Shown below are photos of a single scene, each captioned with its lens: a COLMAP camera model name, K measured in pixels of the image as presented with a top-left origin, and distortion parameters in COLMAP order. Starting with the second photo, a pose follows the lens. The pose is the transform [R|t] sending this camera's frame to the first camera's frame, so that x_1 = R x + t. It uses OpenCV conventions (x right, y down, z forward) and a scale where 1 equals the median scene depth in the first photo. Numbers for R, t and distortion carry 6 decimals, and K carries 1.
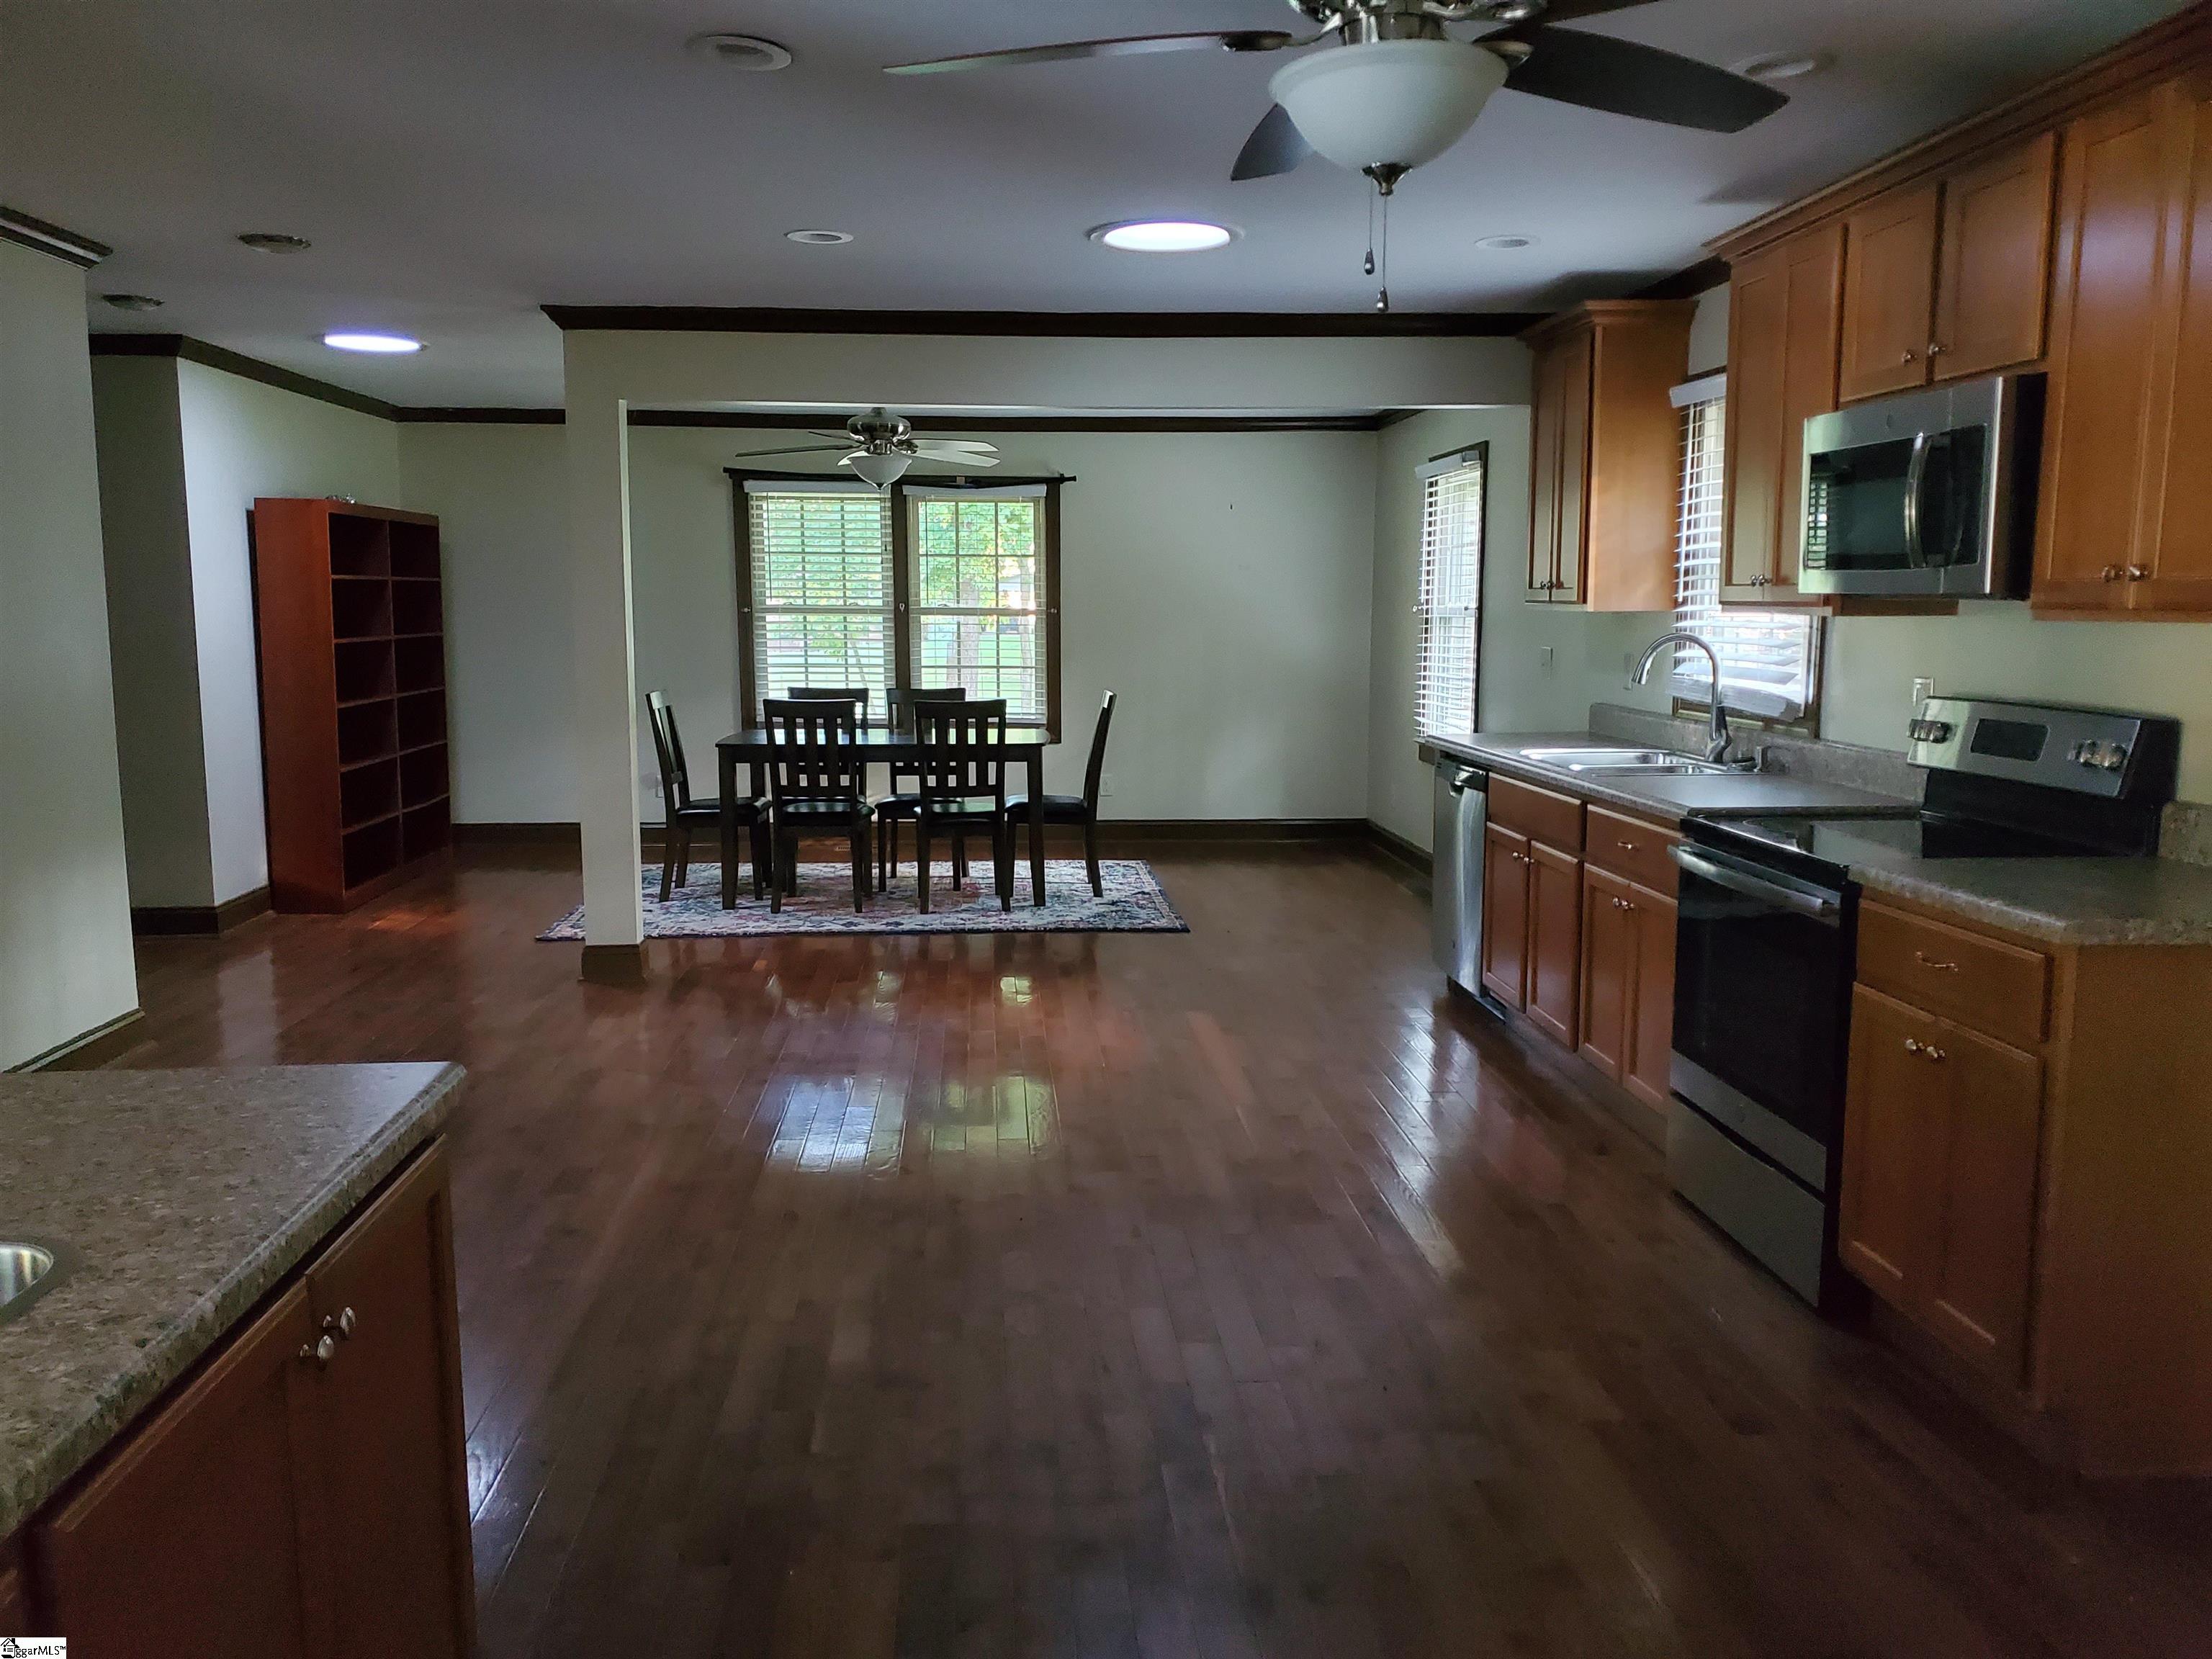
lens RADIAL K [[1700.1, 0, 1106.0], [0, 1700.1, 829.5], [0, 0, 1]] dist [0.066822, -0.132465]
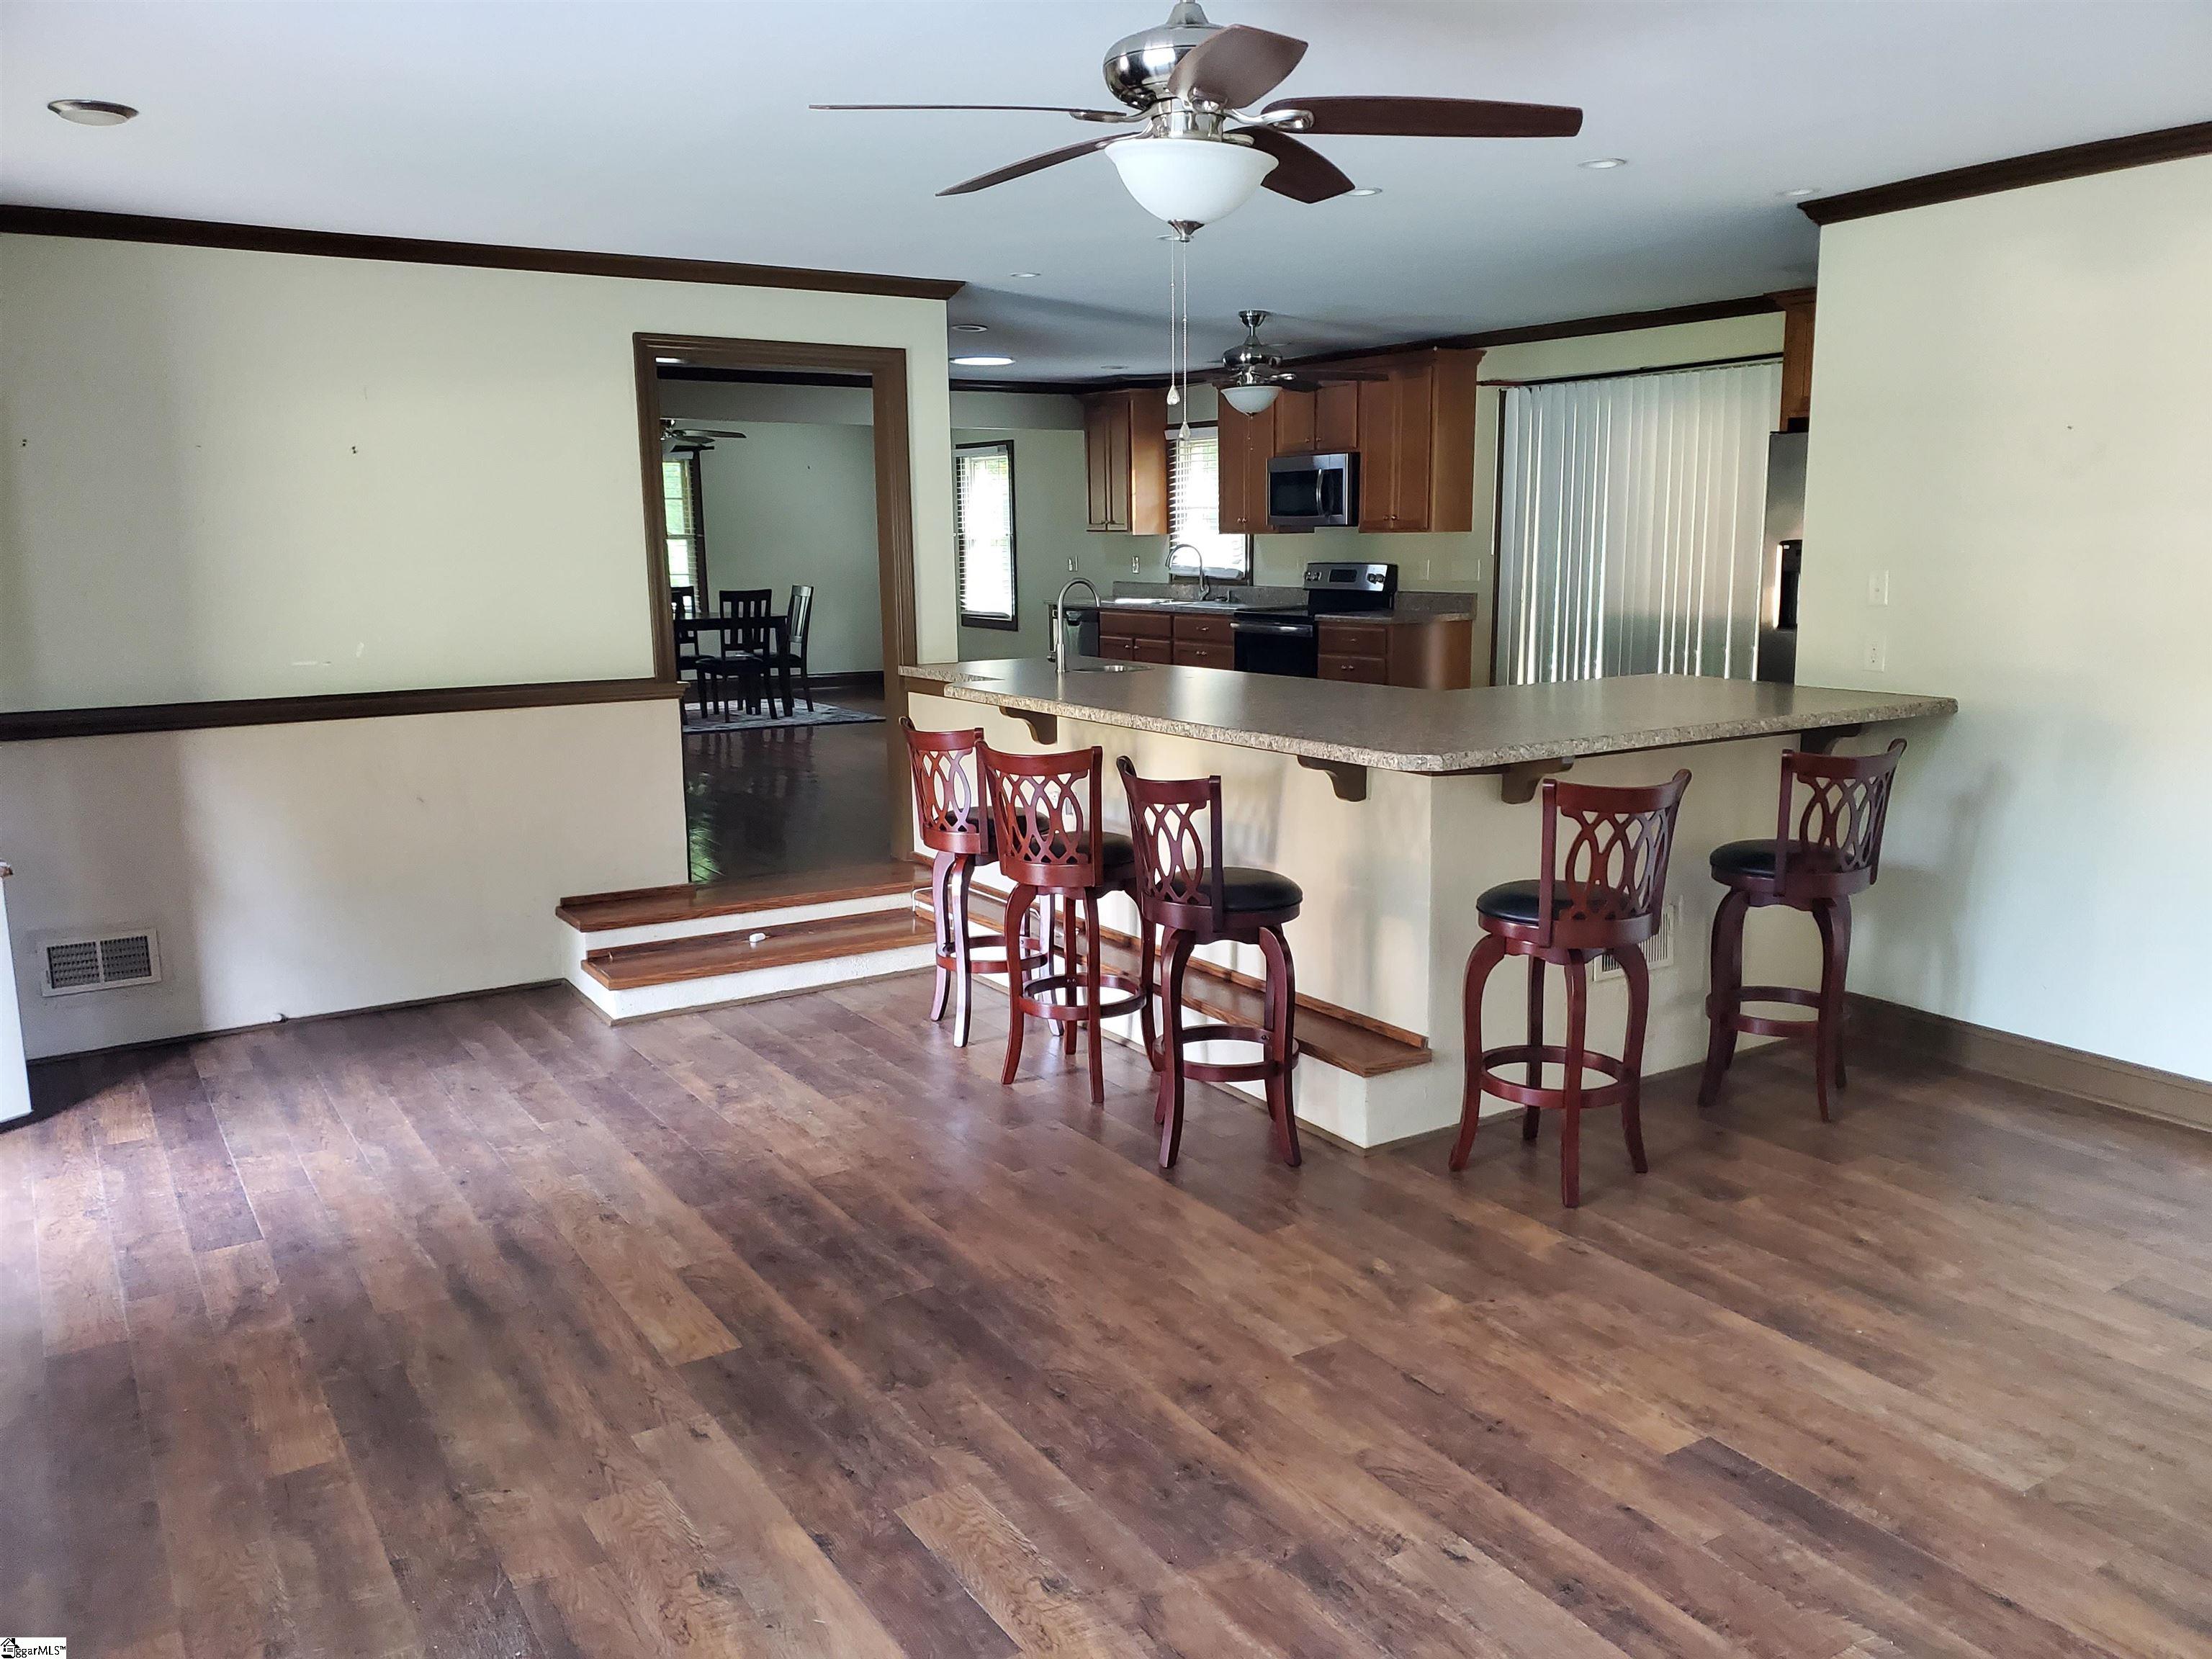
lens RADIAL K [[1700.1, 0, 1106.0], [0, 1700.1, 829.5], [0, 0, 1]] dist [0.066822, -0.132465]
pose [[0.877710, -0.093529, 0.469976, -0.781598], [0.074727, 0.995484, 0.058552, 0.112434], [-0.473330, -0.016272, 0.880735, -0.866052]]
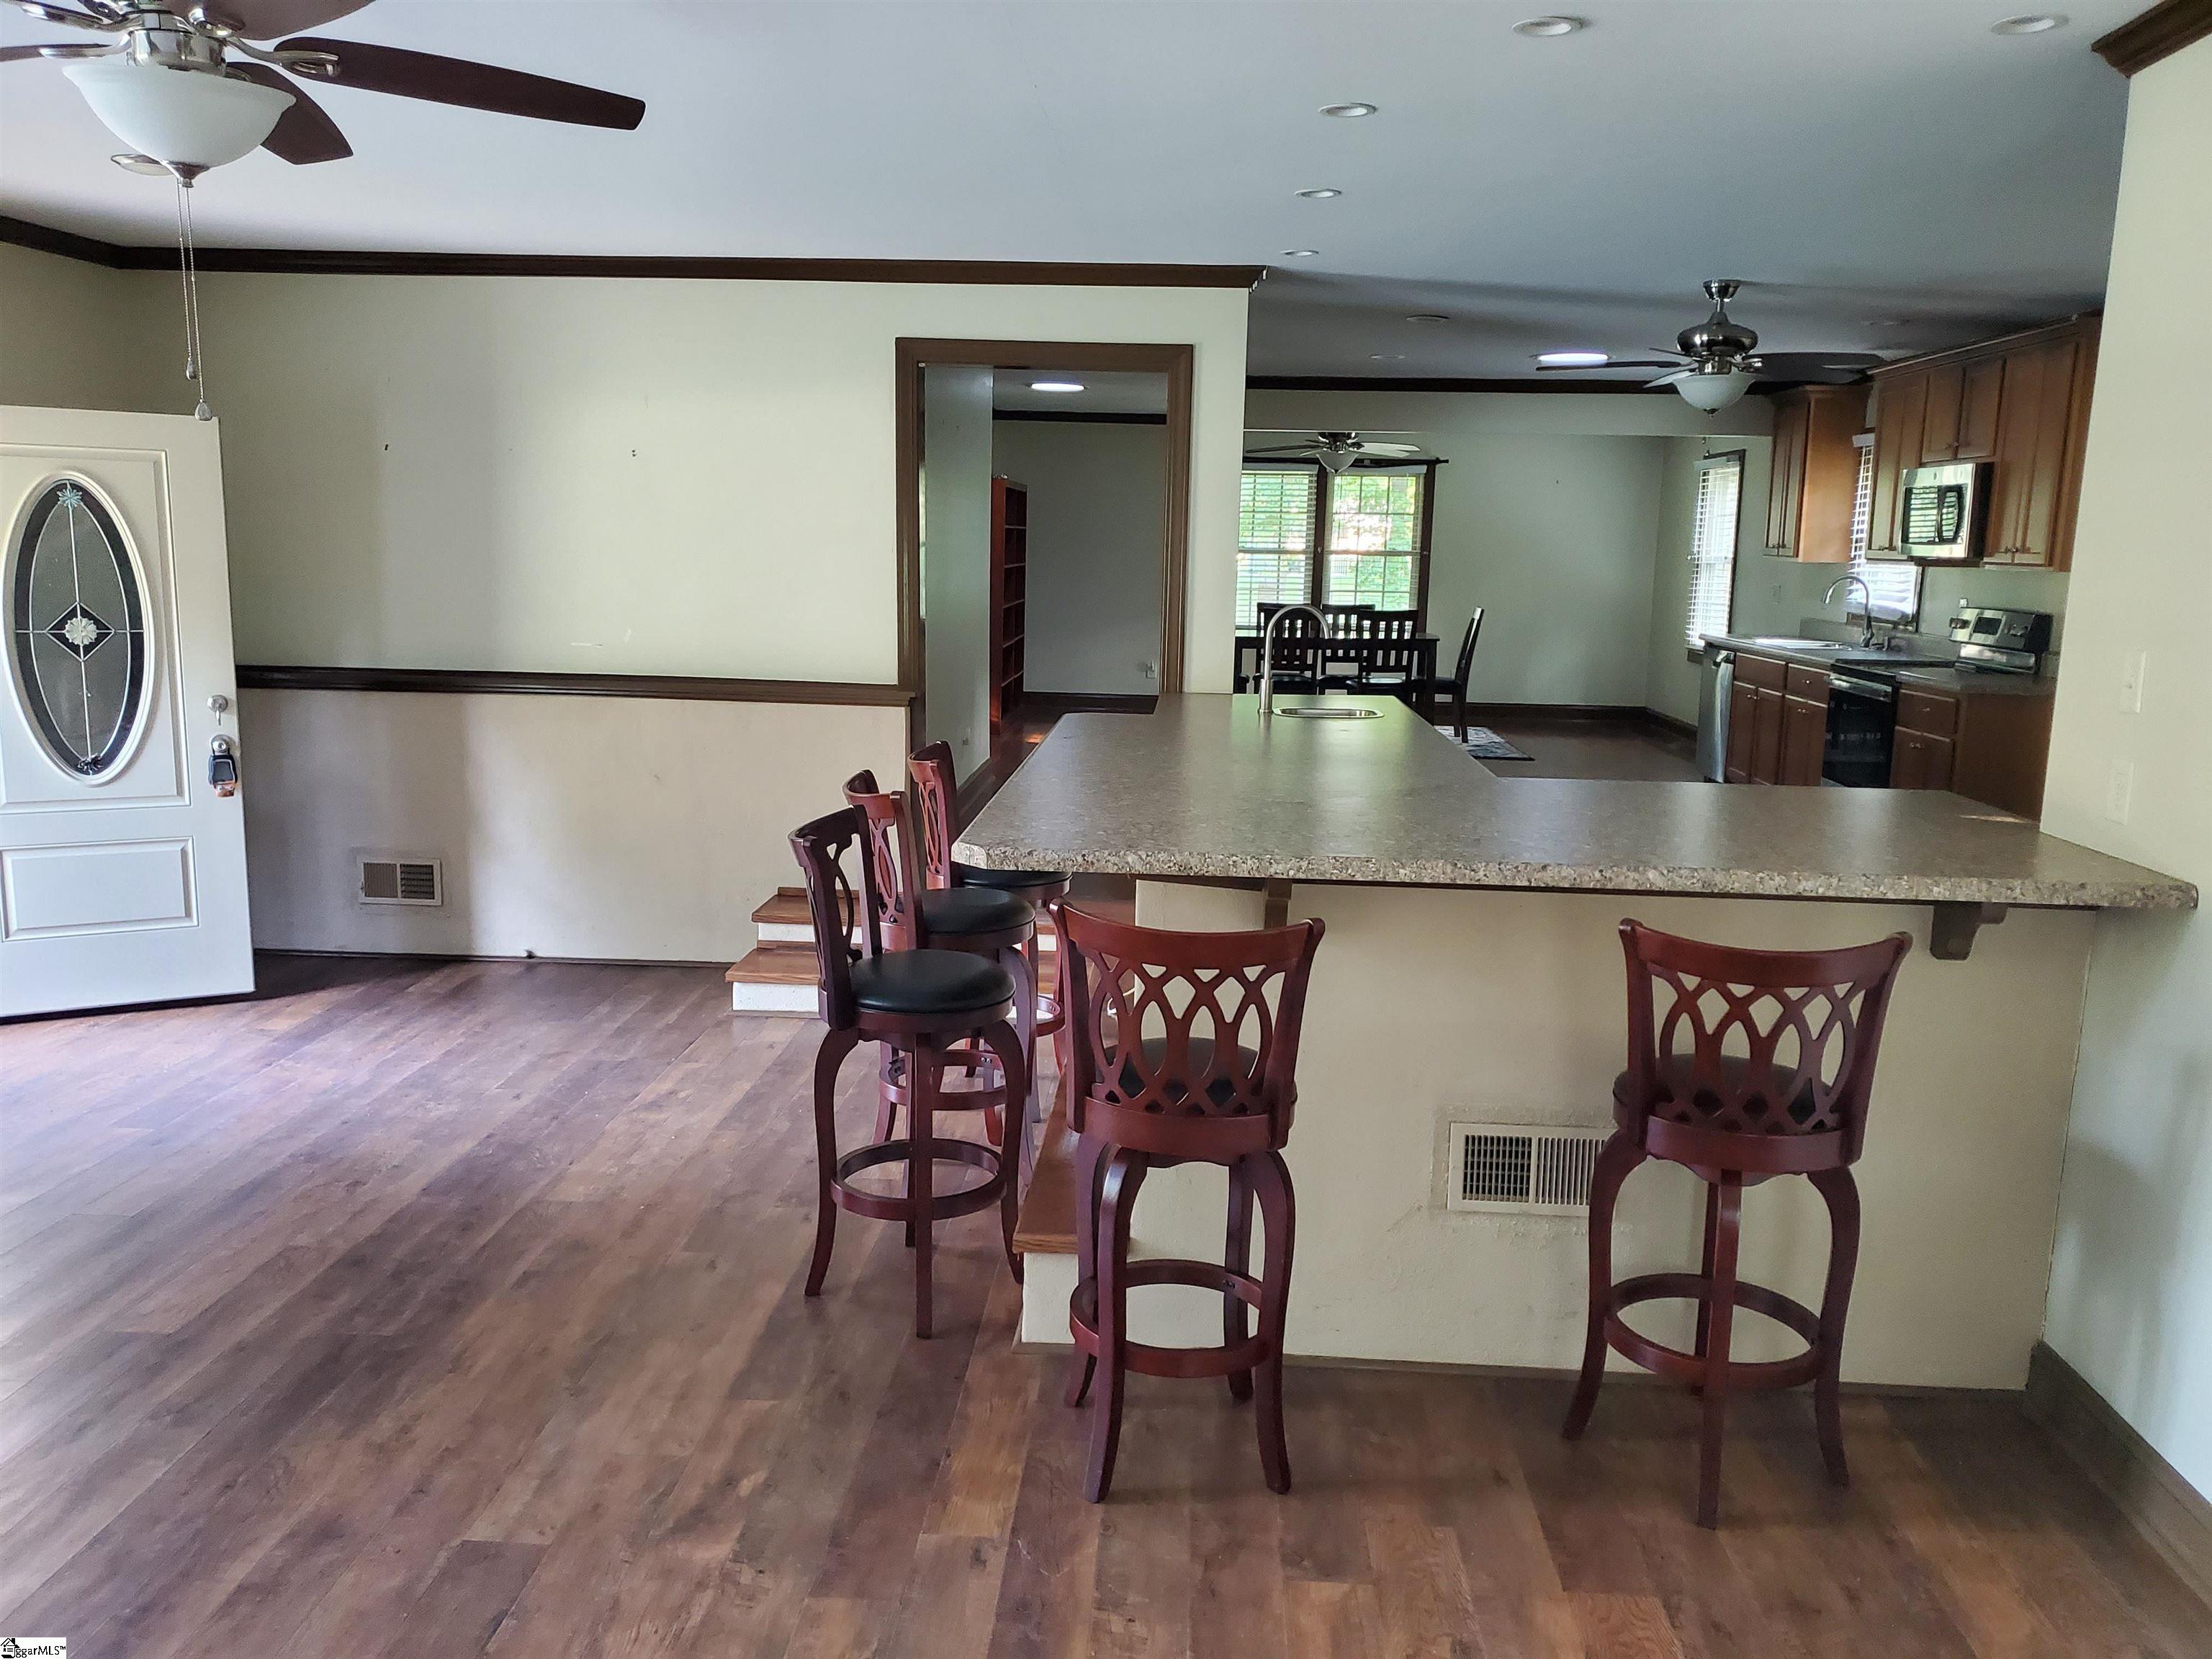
lens RADIAL K [[1711.8, 0, 1106.0], [0, 1711.8, 829.5], [0, 0, 1]] dist [-0.022921, 0.055195]
pose [[0.990898, 0.040411, -0.128408, -0.184300], [-0.035865, 0.998652, 0.037519, 0.105192], [0.129751, -0.032572, 0.991011, -0.828652]]
